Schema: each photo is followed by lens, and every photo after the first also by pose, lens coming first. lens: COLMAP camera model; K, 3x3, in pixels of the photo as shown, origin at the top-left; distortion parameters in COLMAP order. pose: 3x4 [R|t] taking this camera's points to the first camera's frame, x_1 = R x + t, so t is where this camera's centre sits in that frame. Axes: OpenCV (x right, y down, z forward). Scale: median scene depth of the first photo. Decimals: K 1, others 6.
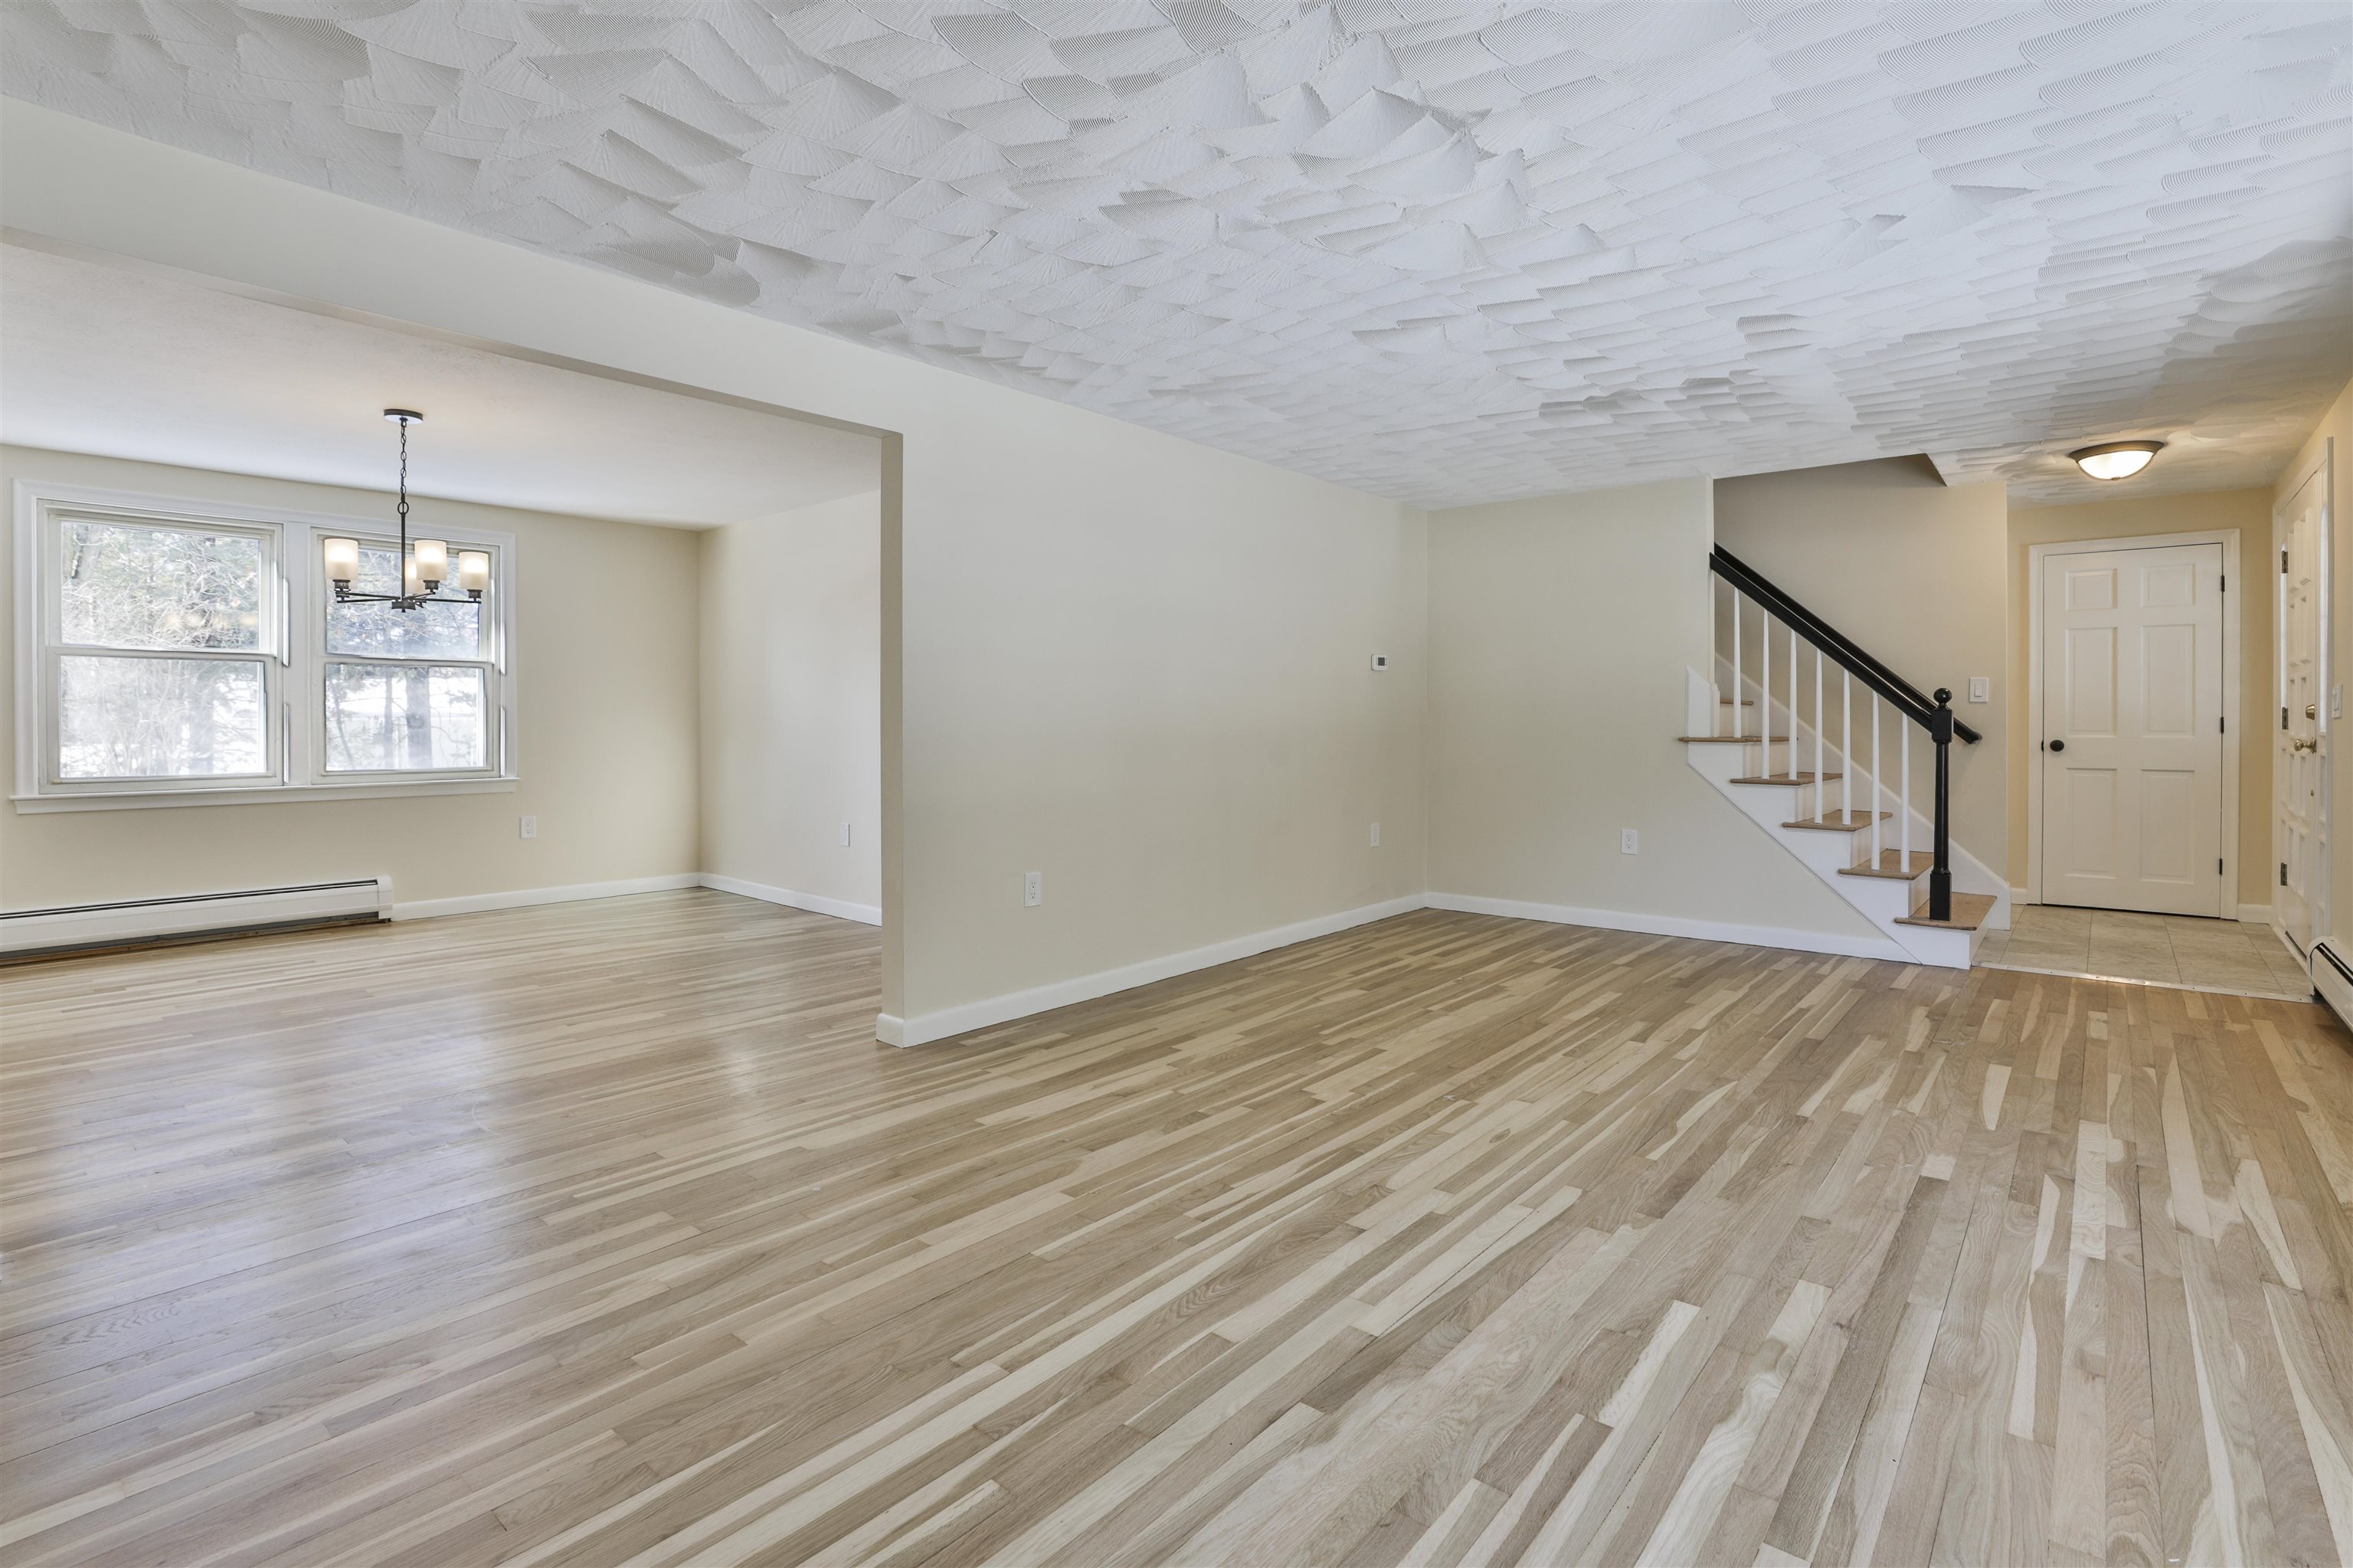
lens RADIAL K [[1218.0, 0, 1238.0], [0, 1218.0, 757.7], [0, 0, 1]] dist [-0.050253, 0.022749]
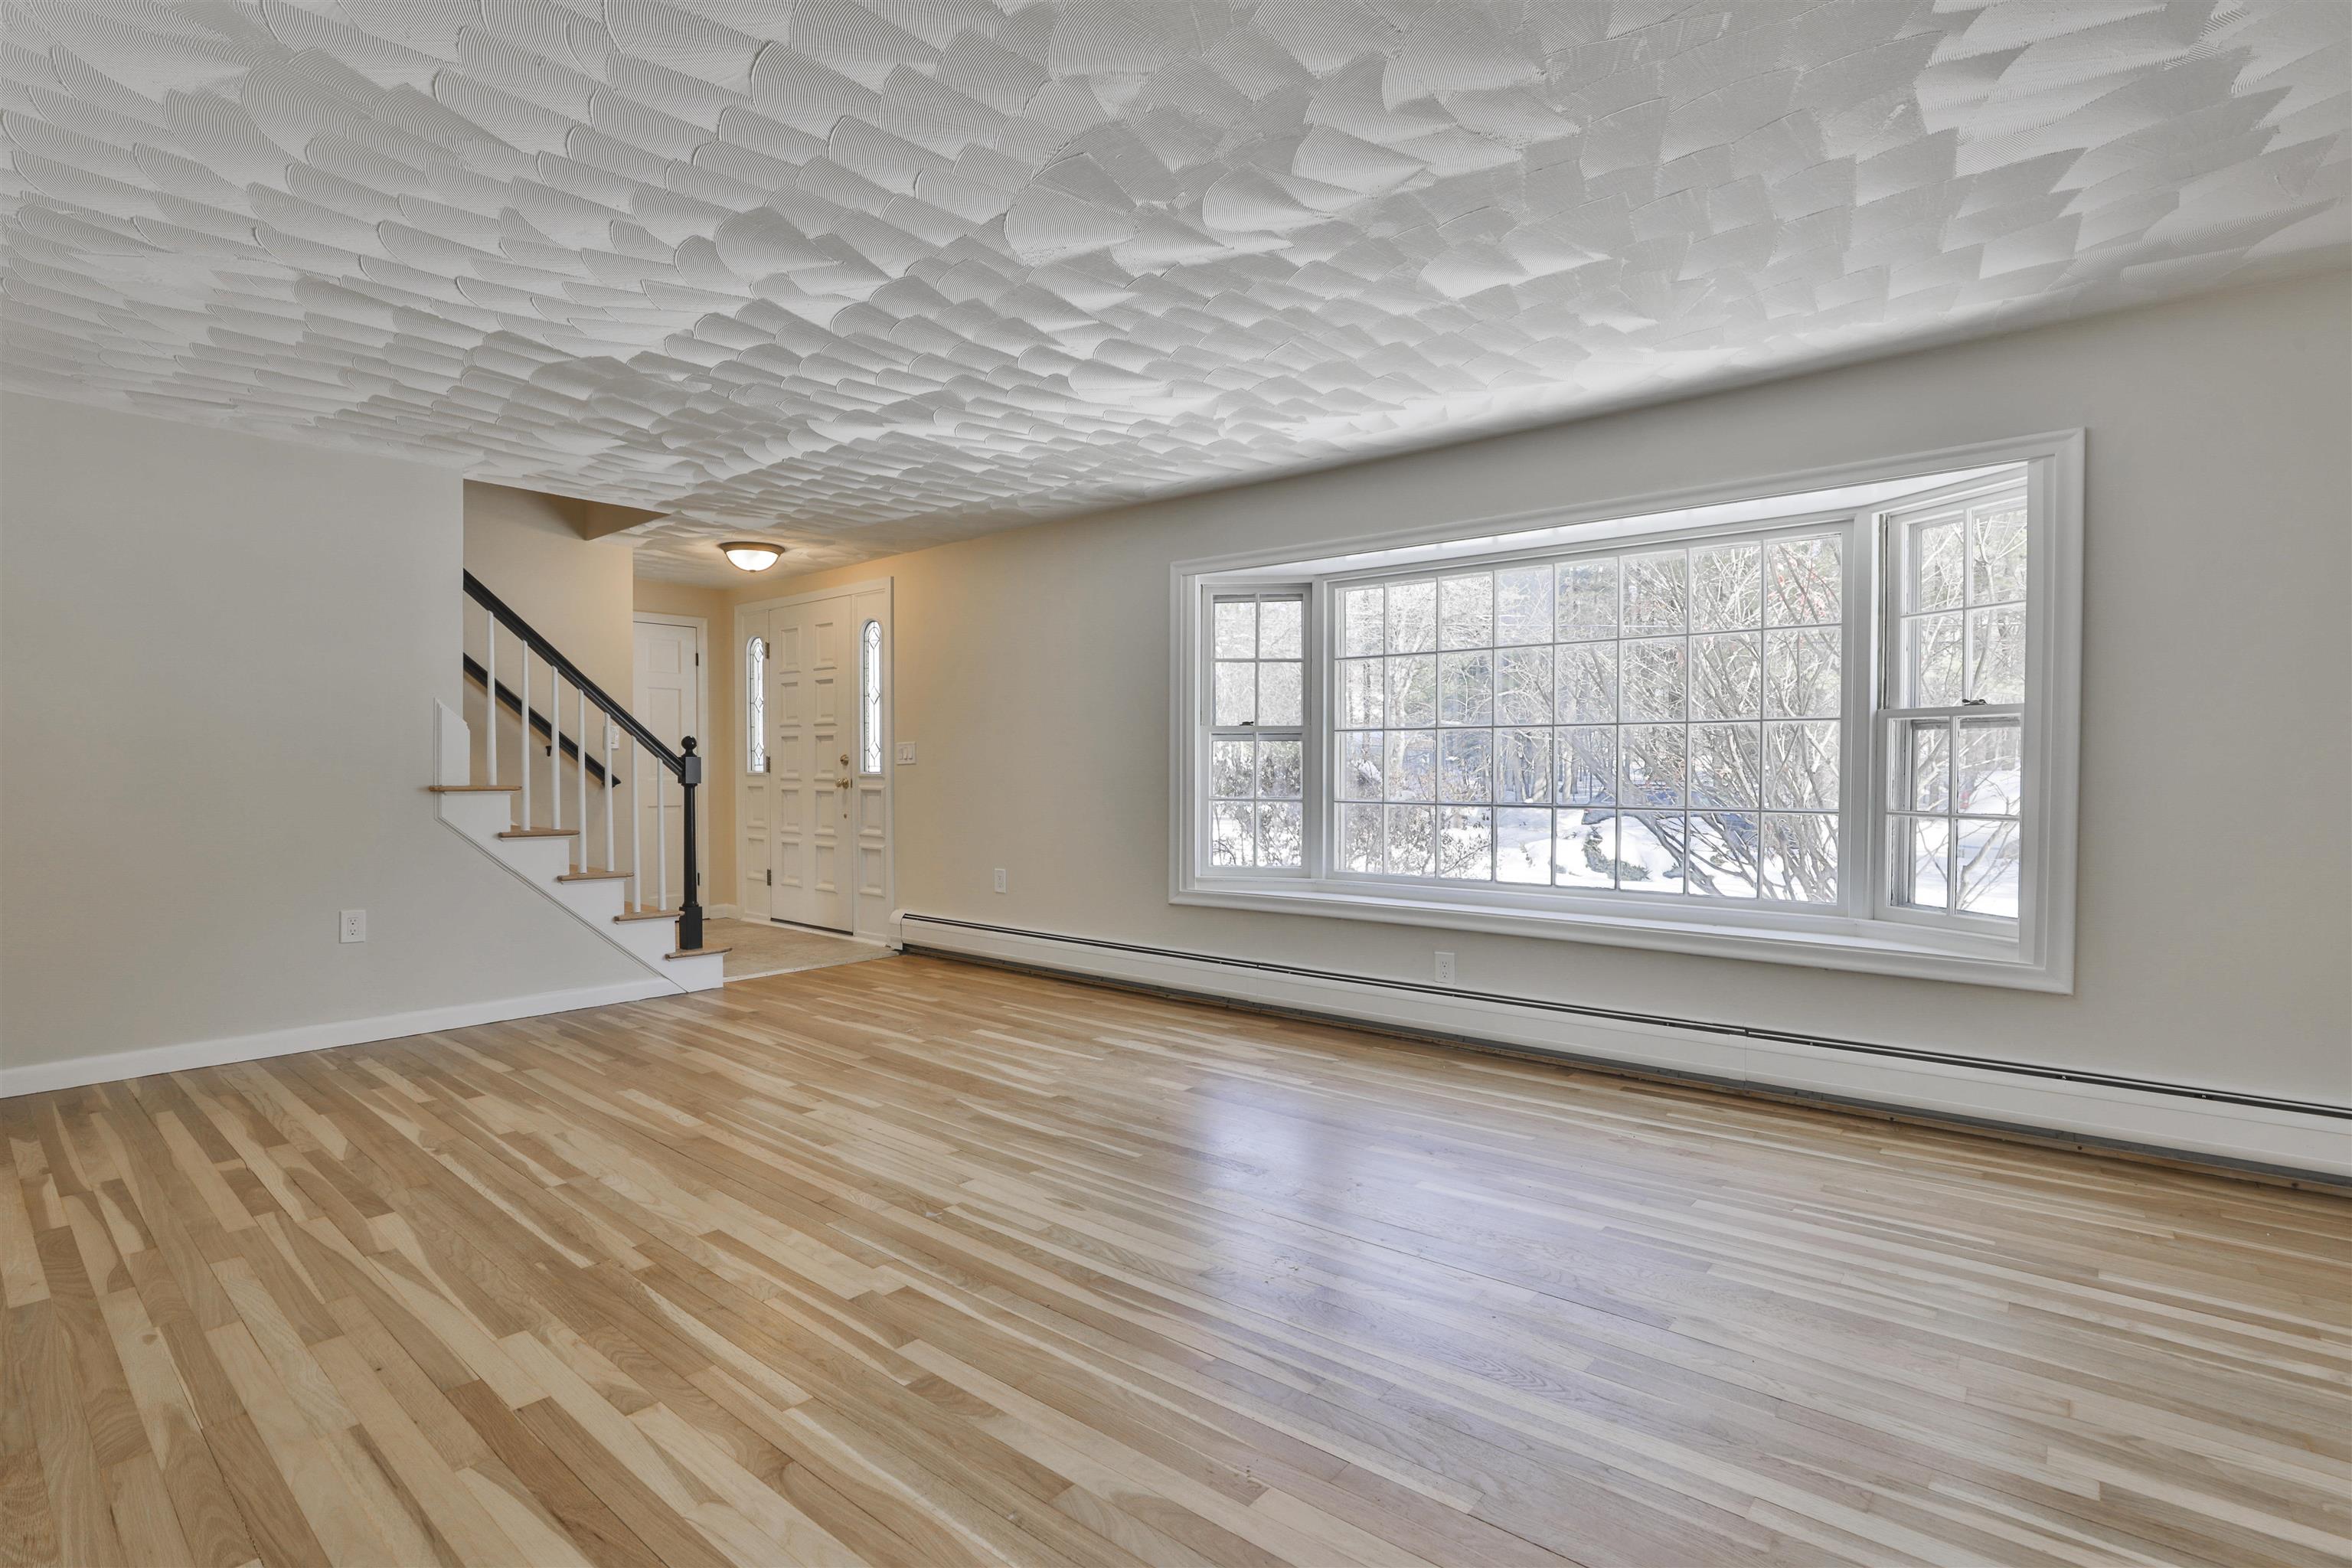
lens RADIAL K [[1099.7, 0, 1138.0], [0, 1099.7, 780.6], [0, 0, 1]] dist [-0.002901, -0.000322]
pose [[0.019984, -0.012111, 0.999727, -0.555063], [0.031859, 0.999427, 0.011470, -0.022599], [-0.999293, 0.031621, 0.020358, 0.799215]]
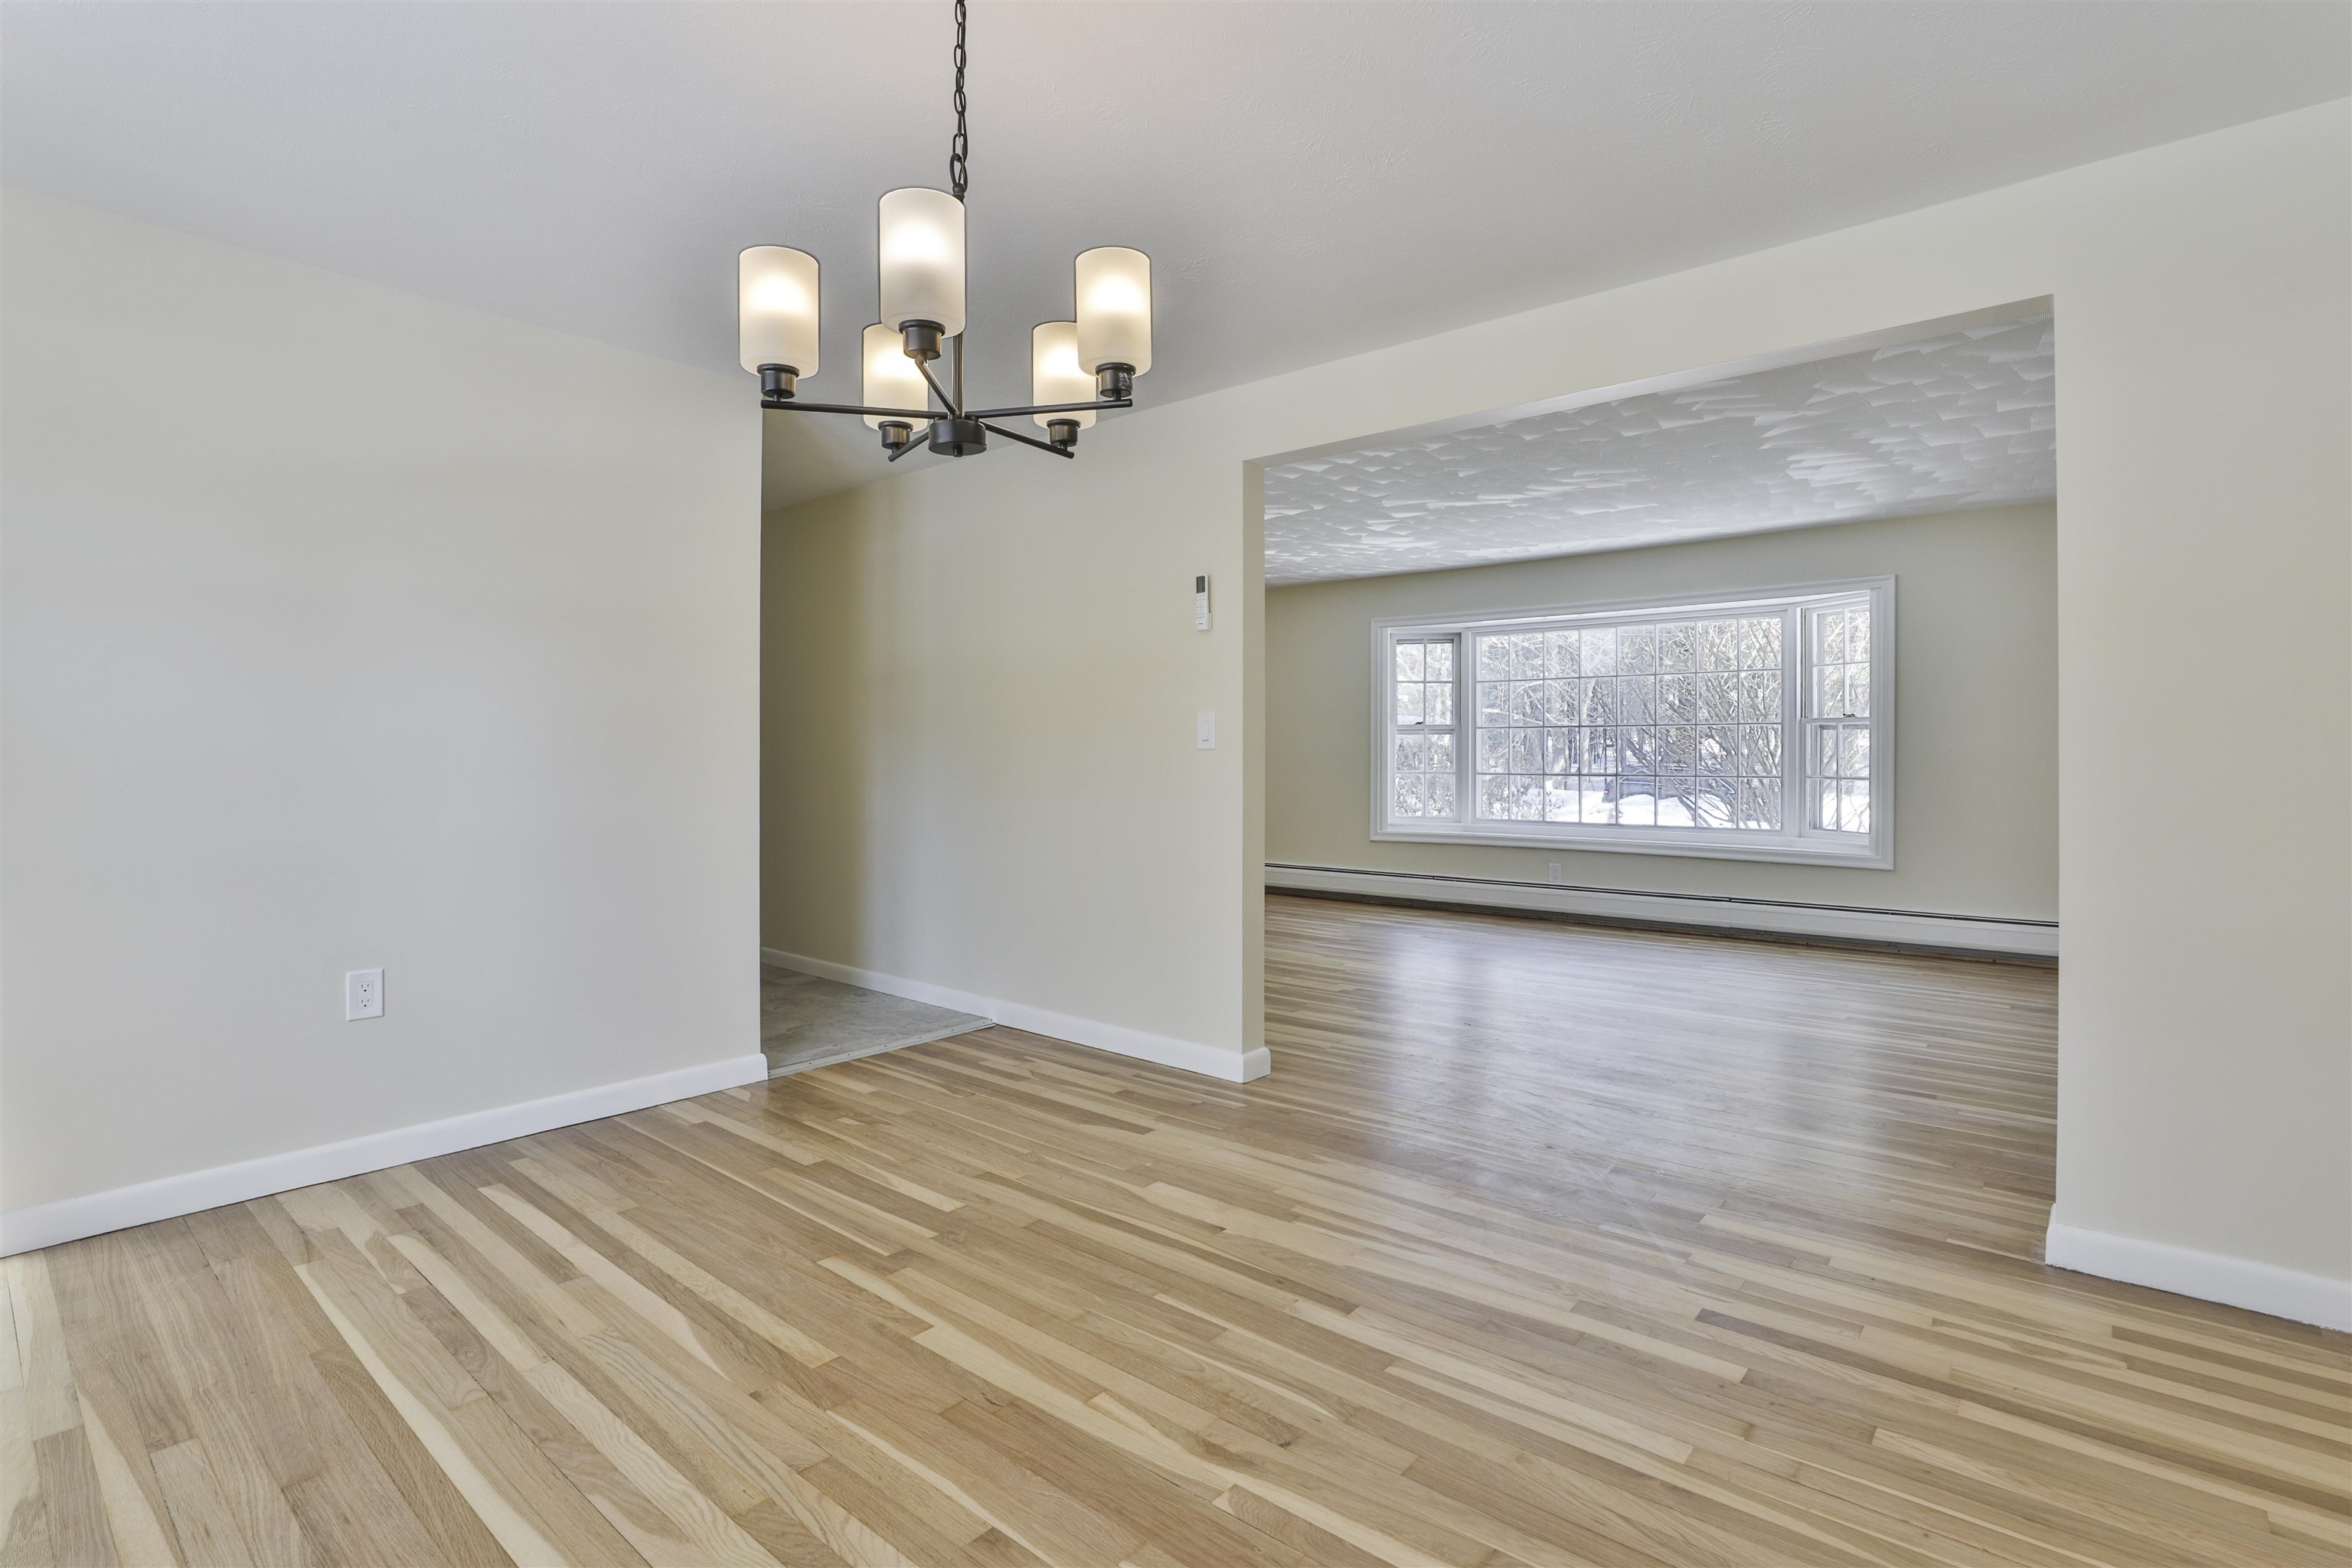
lens RADIAL K [[1077.4, 0, 1211.8], [0, 1077.4, 758.3], [0, 0, 1]] dist [-0.044050, 0.012528]
pose [[-0.018012, -0.006190, 0.999819, -1.252189], [0.034067, 0.999396, 0.006801, -0.034229], [-0.999257, 0.034183, -0.017791, 1.132566]]
